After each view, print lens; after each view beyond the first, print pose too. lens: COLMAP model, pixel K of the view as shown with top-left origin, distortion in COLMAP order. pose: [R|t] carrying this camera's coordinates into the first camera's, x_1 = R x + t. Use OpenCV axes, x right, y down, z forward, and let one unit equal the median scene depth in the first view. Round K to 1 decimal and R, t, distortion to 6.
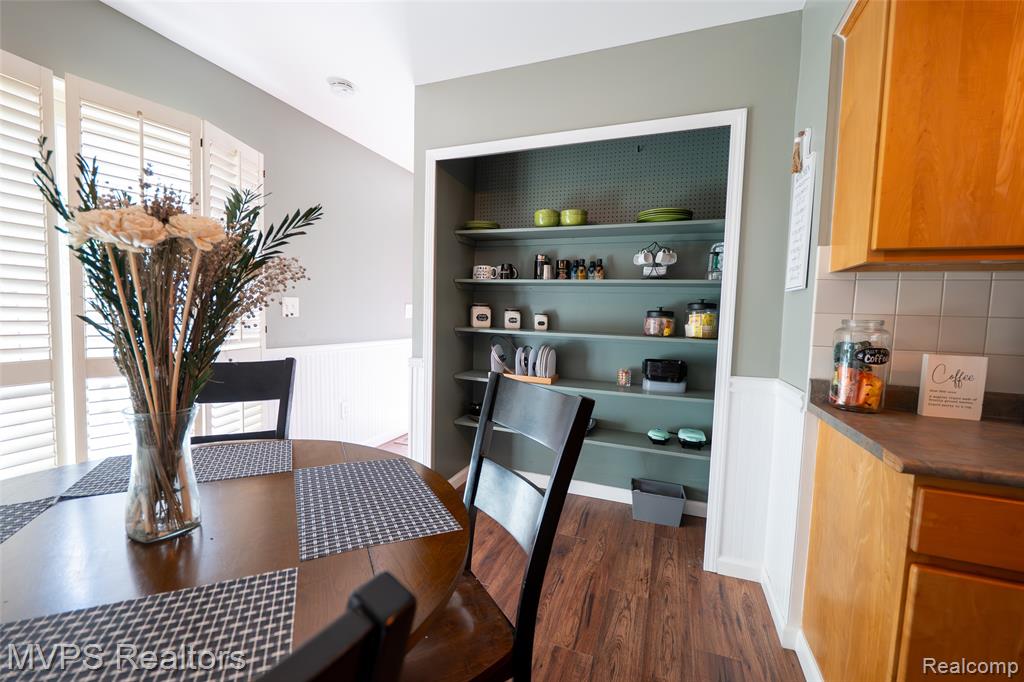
lens RADIAL K [[418.6, 0, 513.3], [0, 418.6, 341.4], [0, 0, 1]] dist [-0.013218, 0.001287]
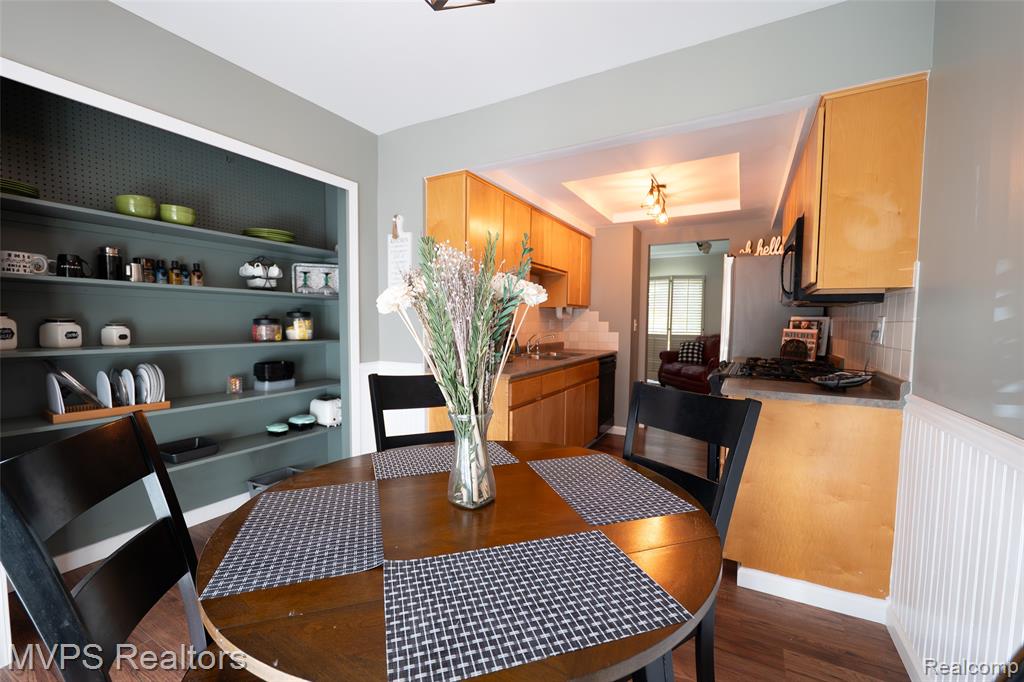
lens RADIAL K [[418.6, 0, 513.4], [0, 418.6, 346.3], [0, 0, 1]] dist [-0.013218, 0.001287]
pose [[0.141571, -0.088150, 0.985996, -0.635343], [0.060552, 0.994933, 0.080255, -0.047147], [-0.988074, 0.048342, 0.146191, 0.184924]]
